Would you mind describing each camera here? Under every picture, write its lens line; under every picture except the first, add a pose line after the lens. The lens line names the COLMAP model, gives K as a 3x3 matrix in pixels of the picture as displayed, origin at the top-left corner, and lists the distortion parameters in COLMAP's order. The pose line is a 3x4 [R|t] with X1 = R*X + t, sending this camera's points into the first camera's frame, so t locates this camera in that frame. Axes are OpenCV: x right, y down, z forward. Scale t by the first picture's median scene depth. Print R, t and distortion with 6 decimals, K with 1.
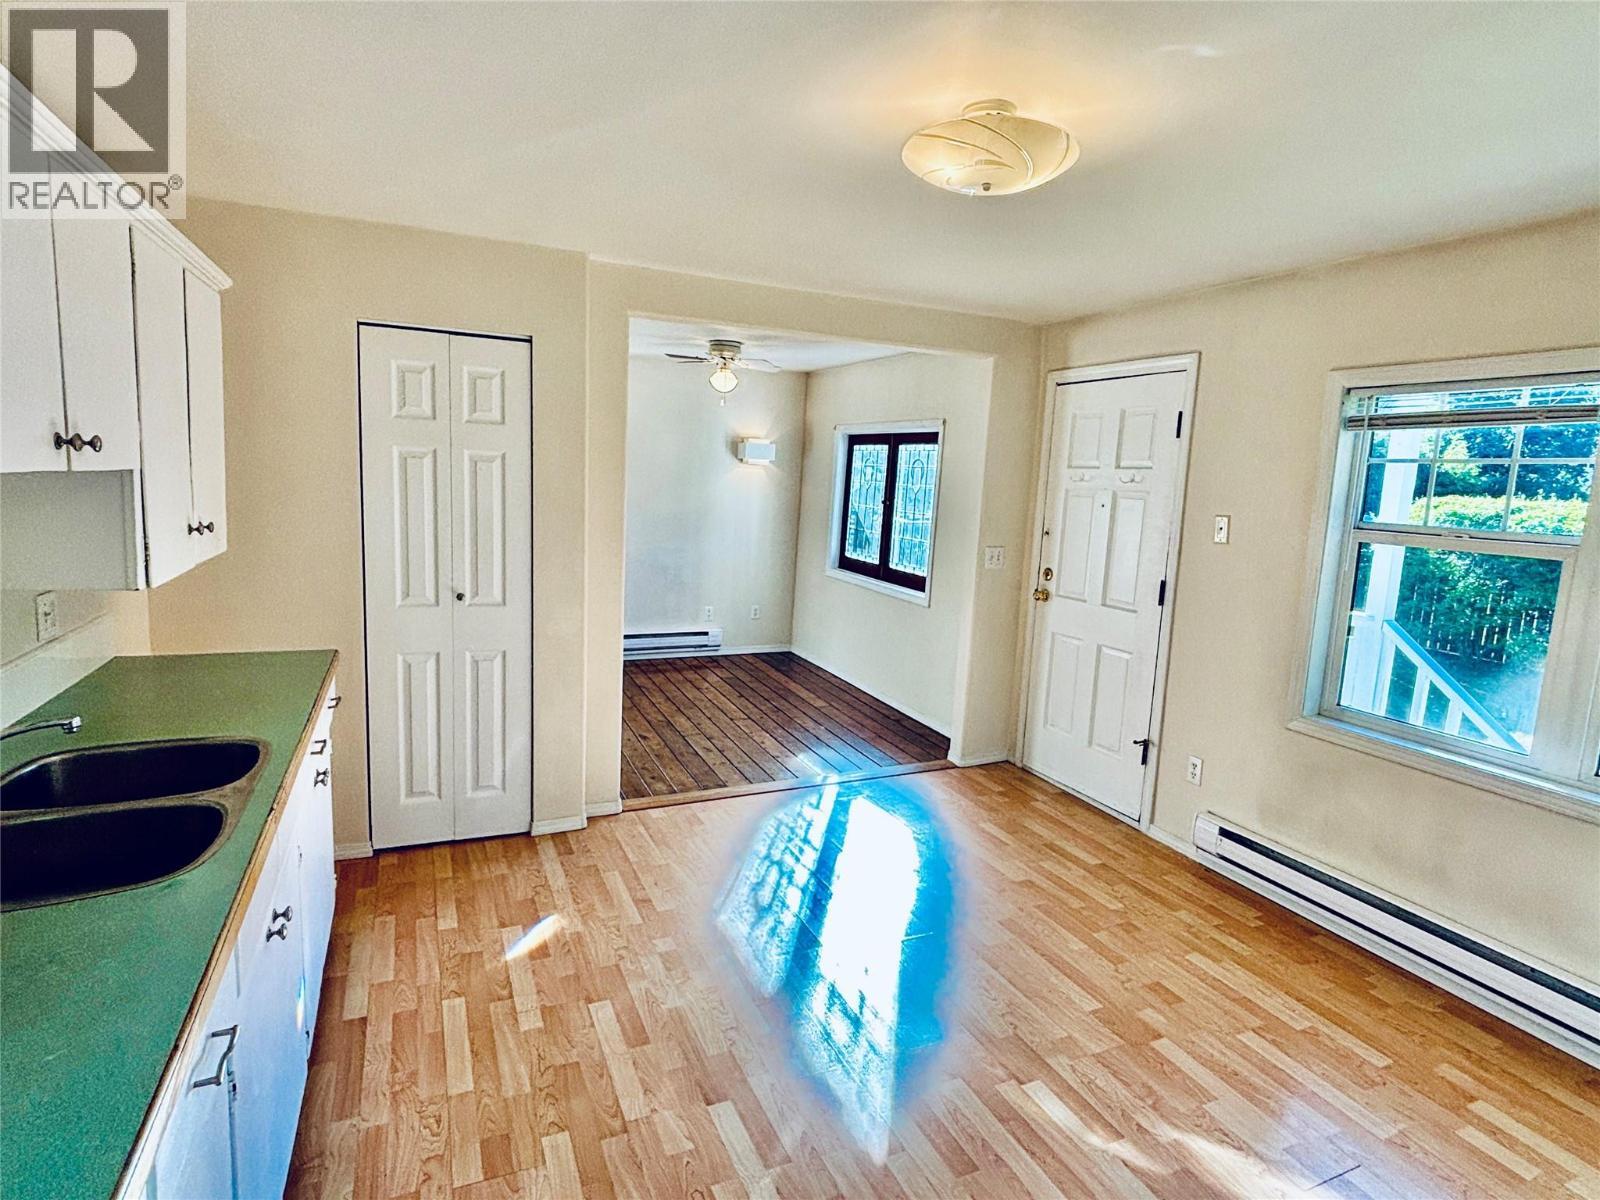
lens RADIAL K [[873.1, 0, 806.0], [0, 873.1, 596.8], [0, 0, 1]] dist [0.002492, -0.001256]
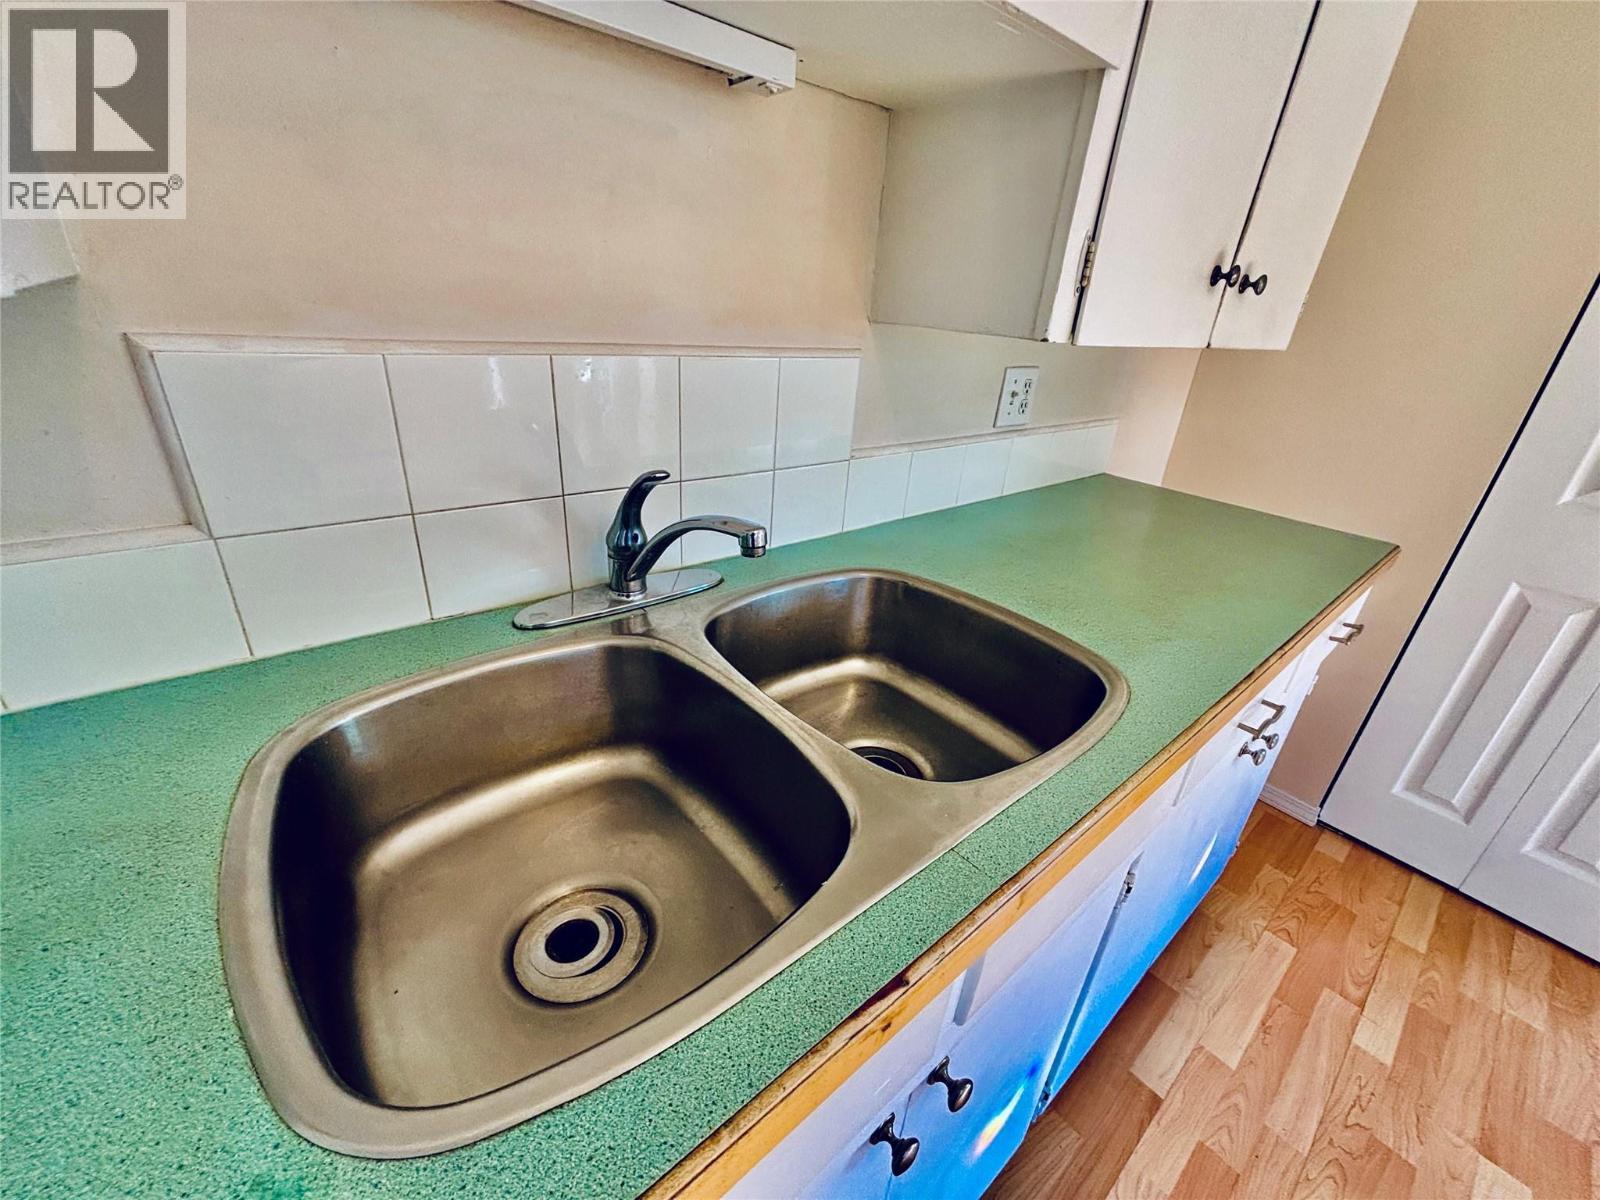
lens RADIAL K [[643.6, 0, 797.0], [0, 643.6, 585.7], [0, 0, 1]] dist [0.003353, -0.000502]
pose [[0.277931, 0.372099, -0.885605, -0.265689], [-0.193269, 0.924736, 0.327887, 0.021170], [0.940958, 0.080030, 0.328928, 0.498296]]
